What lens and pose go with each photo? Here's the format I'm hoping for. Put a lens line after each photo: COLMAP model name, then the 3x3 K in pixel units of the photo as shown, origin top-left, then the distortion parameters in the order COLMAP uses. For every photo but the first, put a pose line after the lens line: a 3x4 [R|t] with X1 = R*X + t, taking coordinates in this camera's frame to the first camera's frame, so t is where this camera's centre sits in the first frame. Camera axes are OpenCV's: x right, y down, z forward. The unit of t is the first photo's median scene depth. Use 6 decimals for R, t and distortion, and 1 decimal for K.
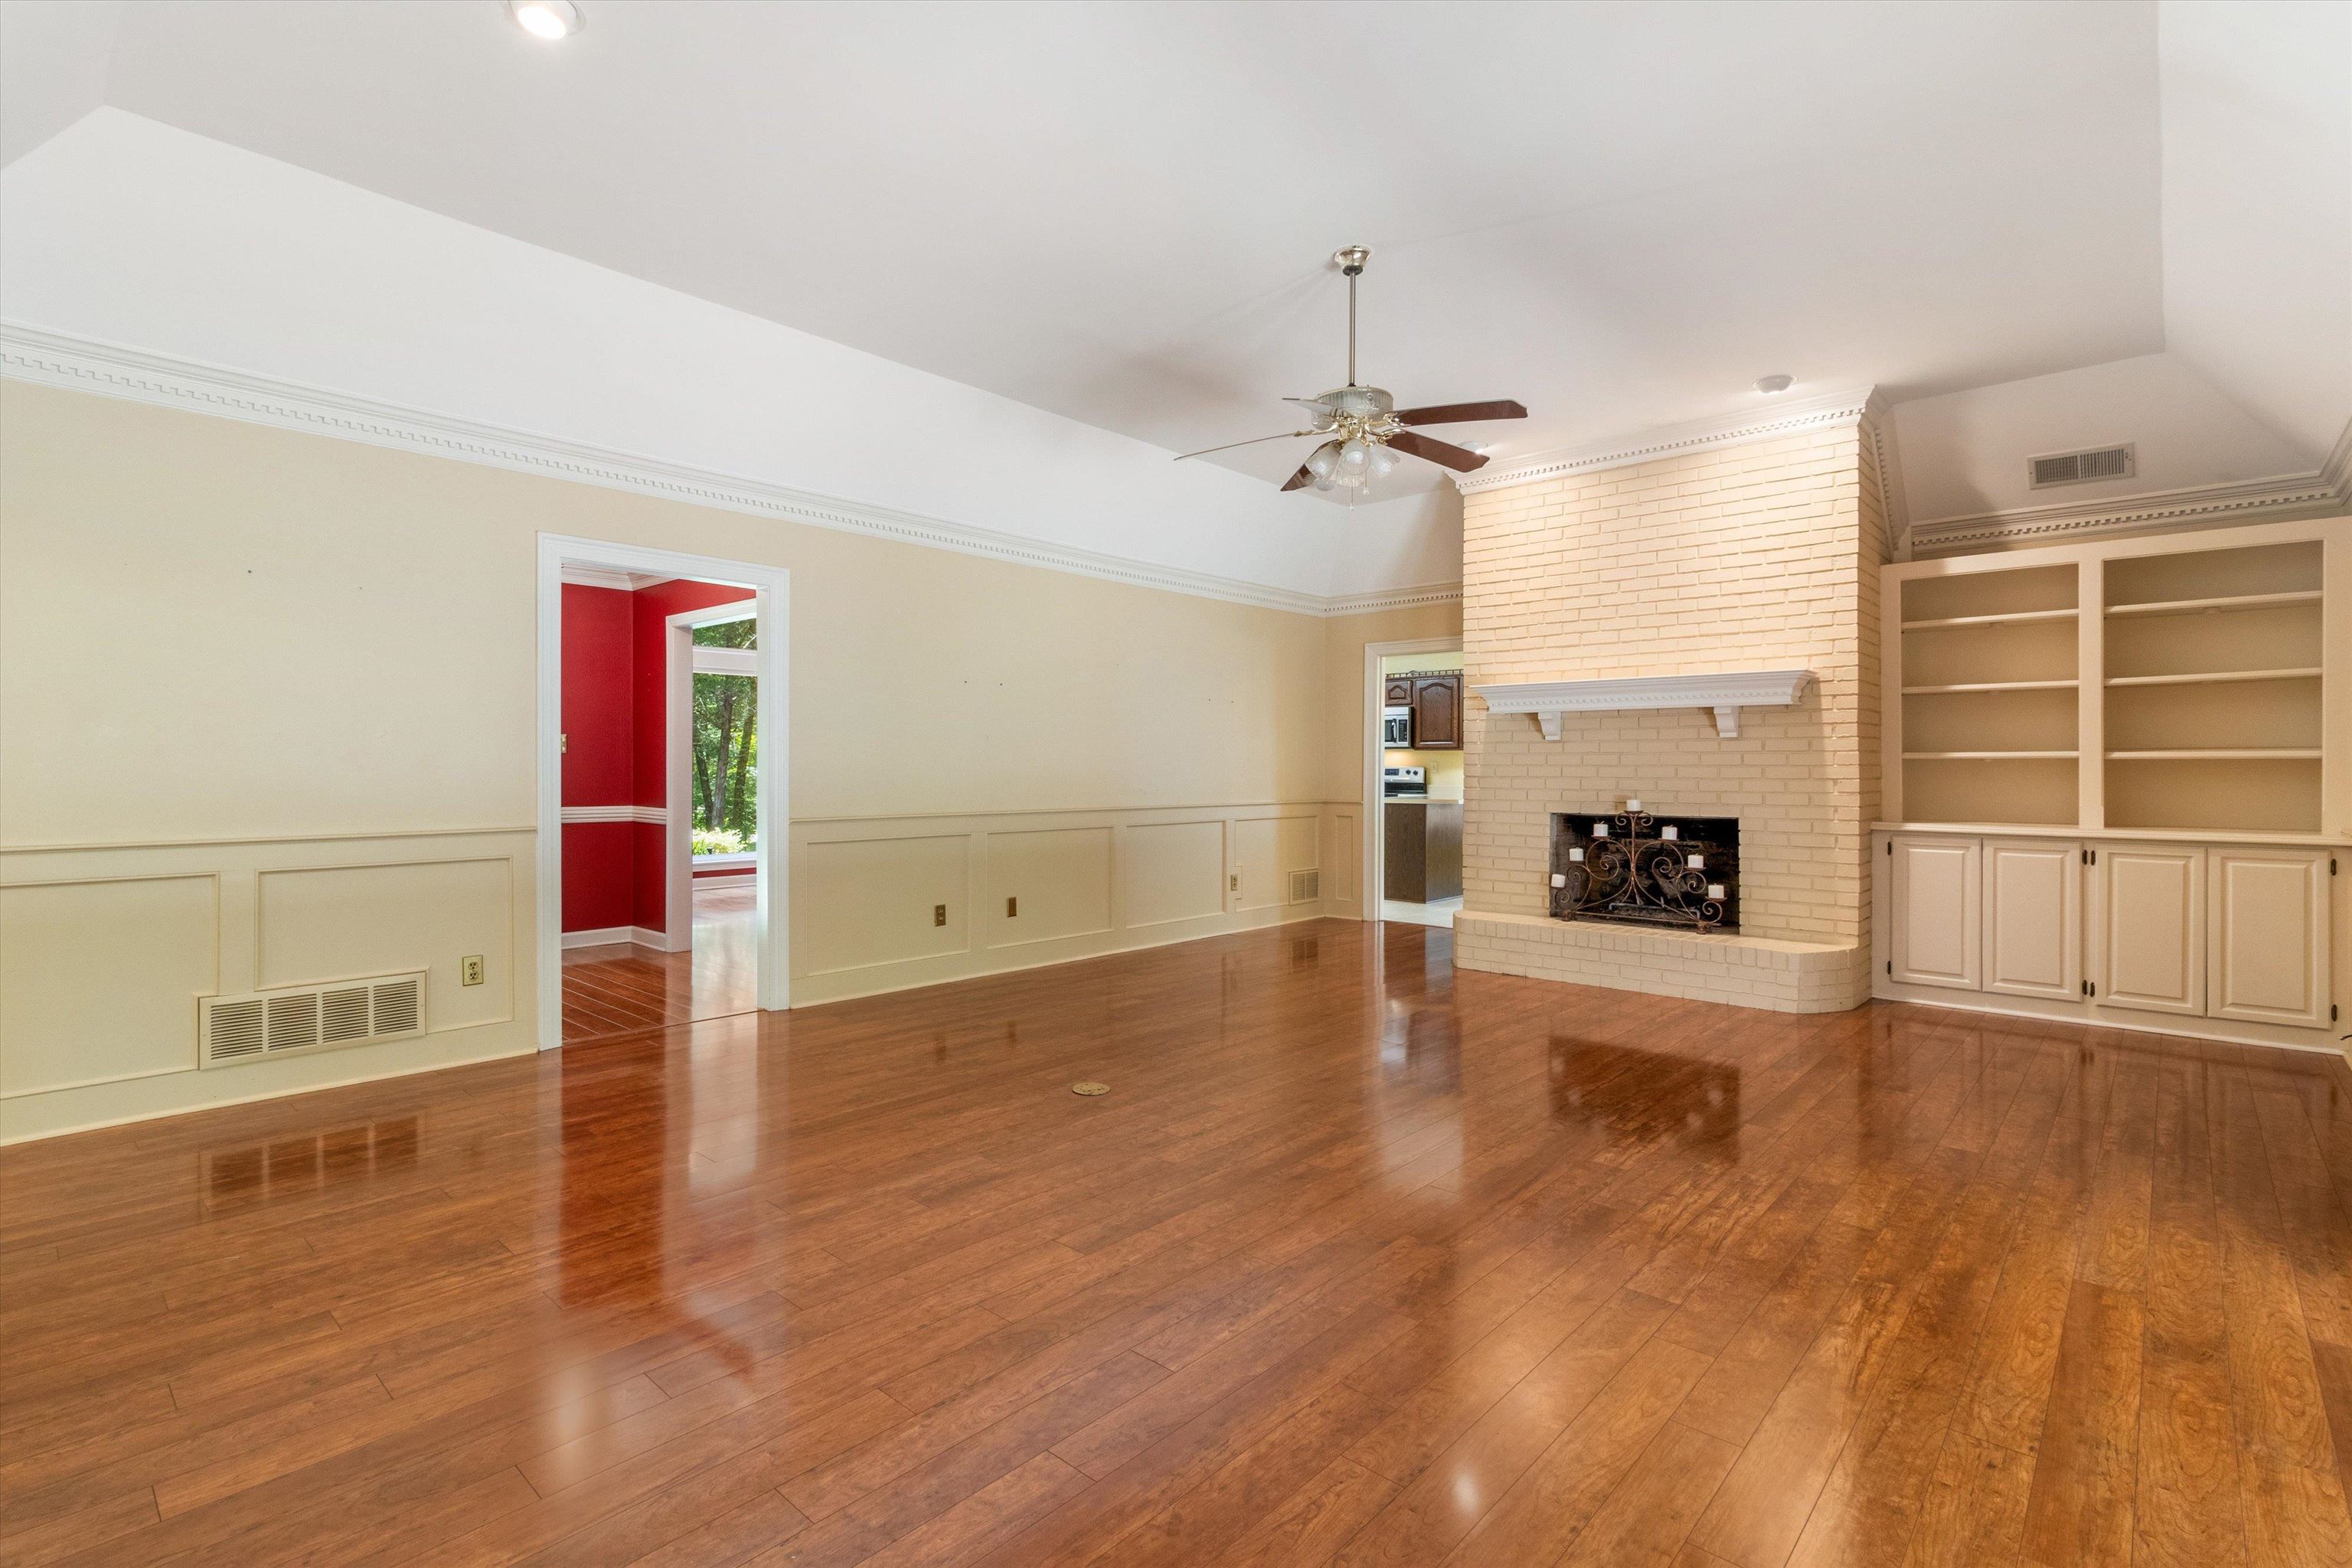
lens RADIAL K [[1091.4, 0, 1178.1], [0, 1091.4, 764.6], [0, 0, 1]] dist [0.002249, 0.000654]
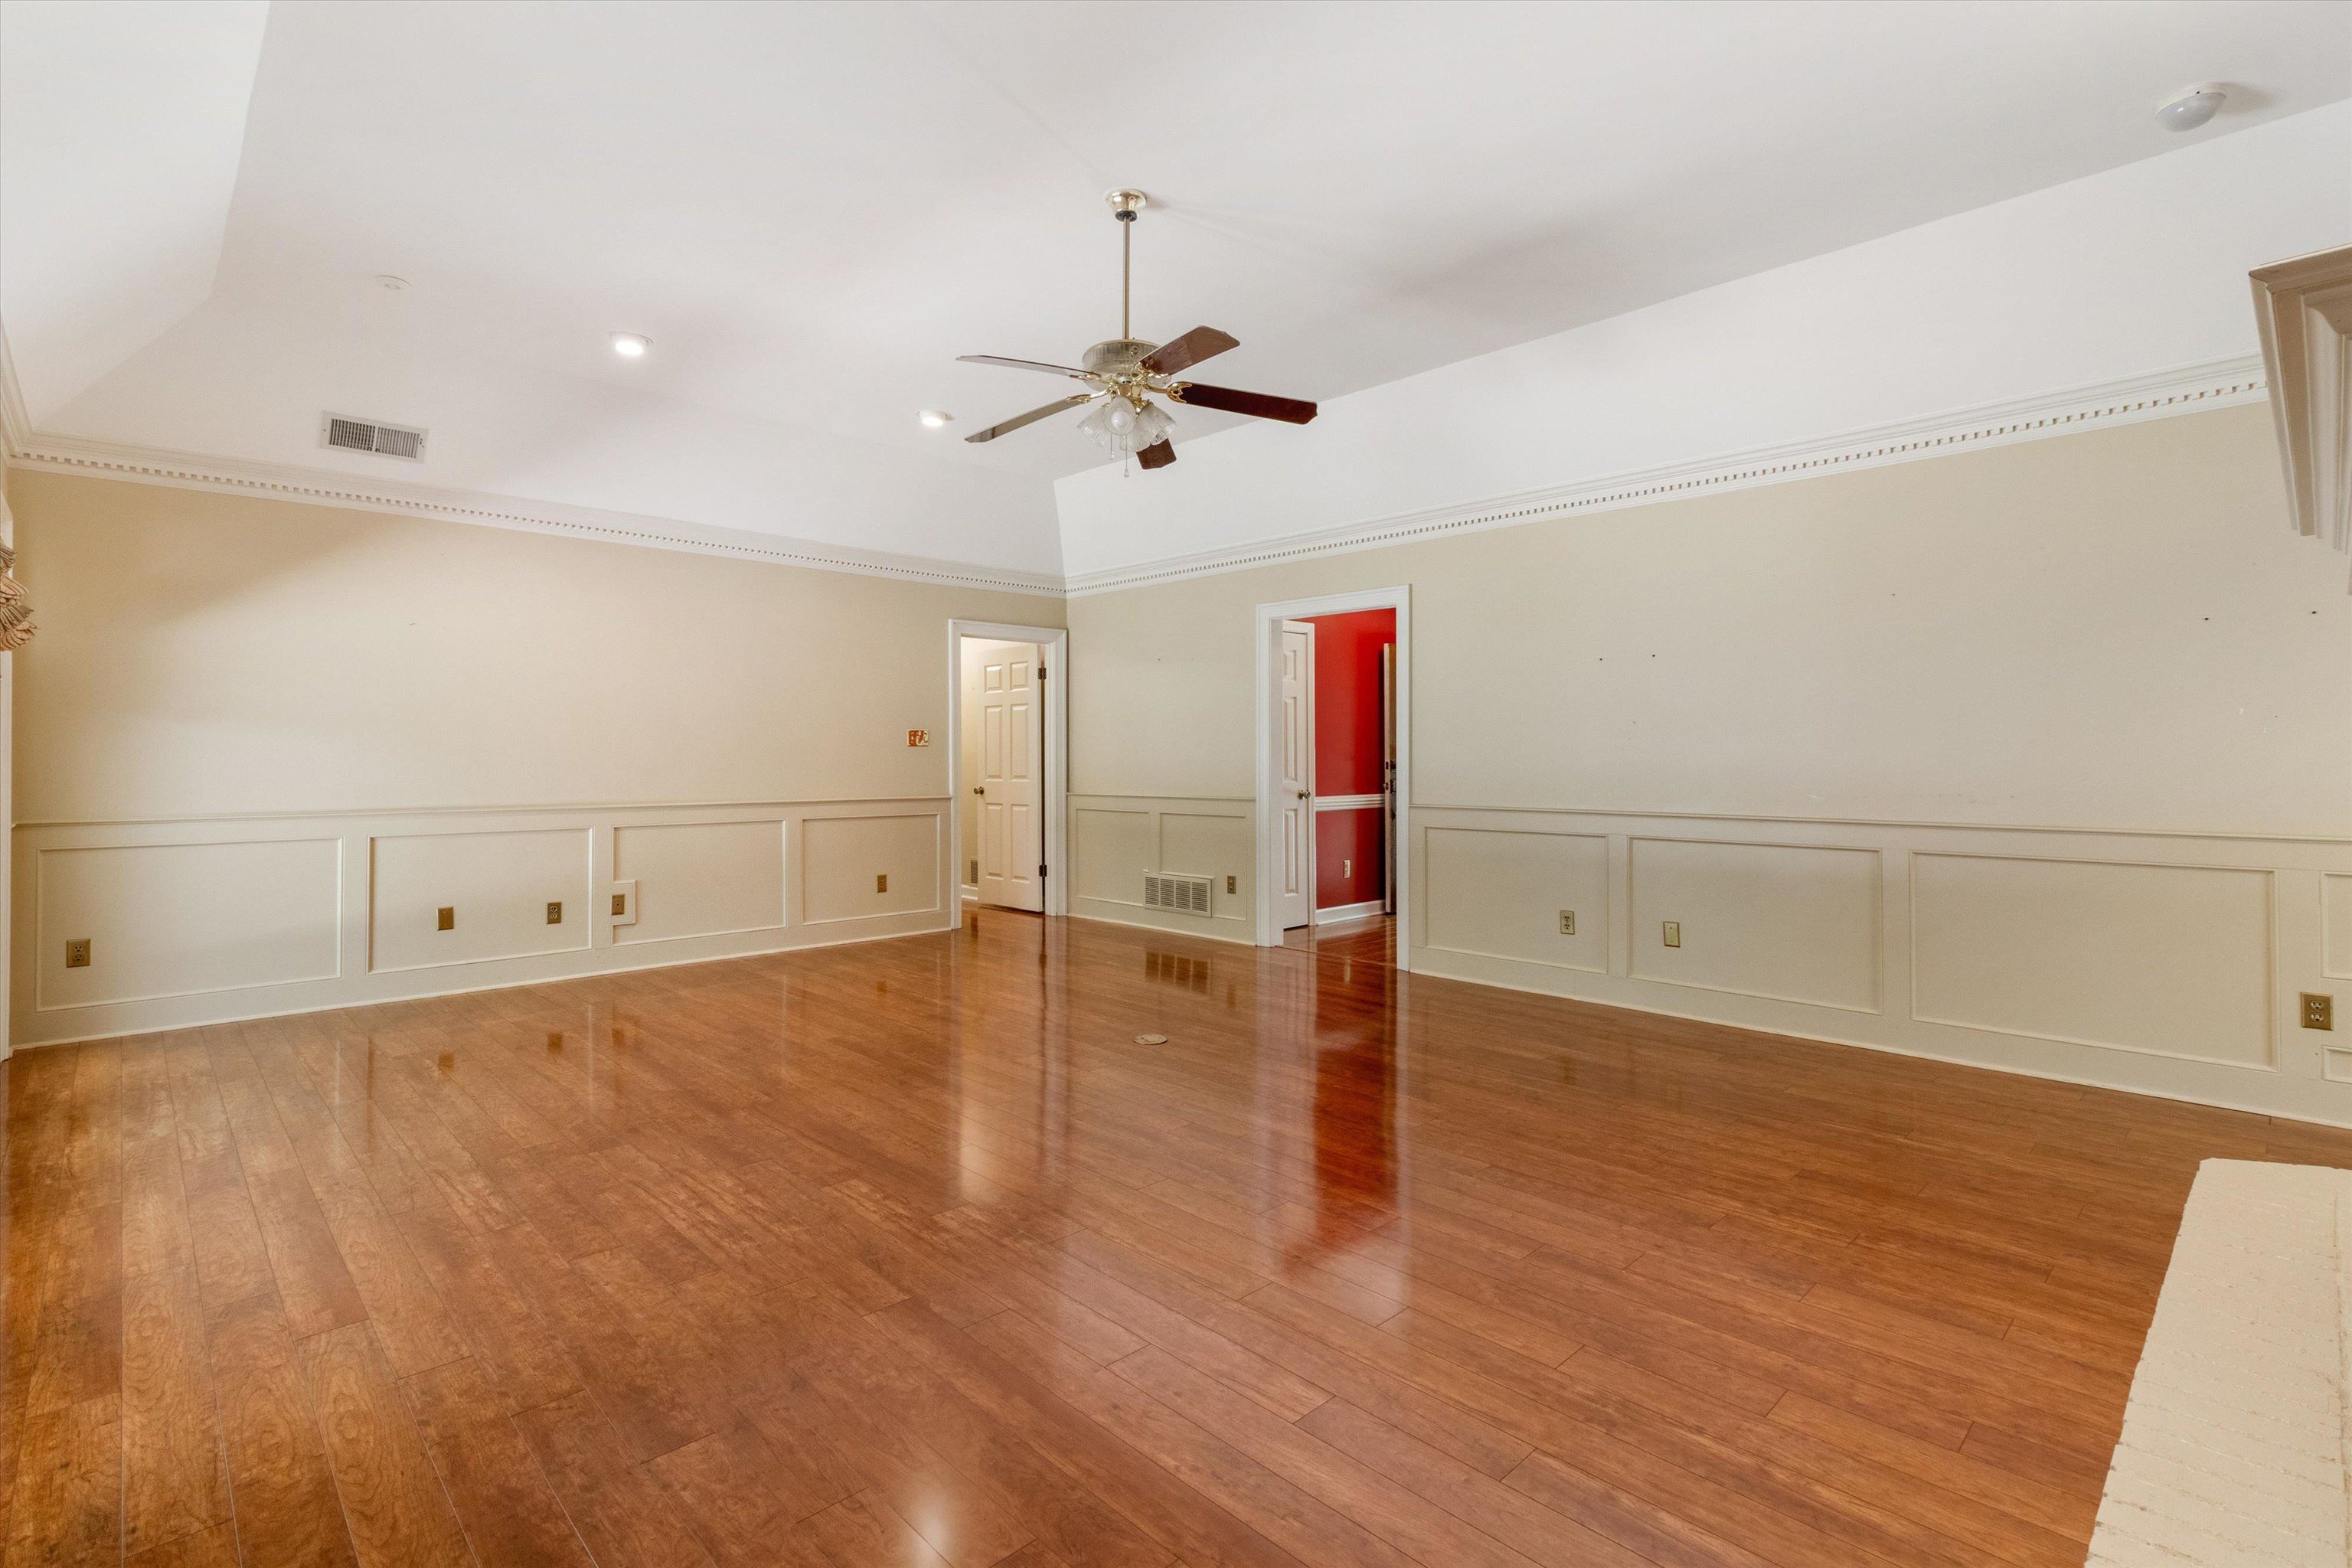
lens RADIAL K [[1091.4, 0, 1178.1], [0, 1091.4, 764.6], [0, 0, 1]] dist [0.002249, 0.000654]
pose [[-0.062418, 0.004618, -0.998039, 1.512200], [0.005228, 0.999977, 0.004300, 0.002211], [0.998036, -0.004949, -0.062441, 1.554033]]
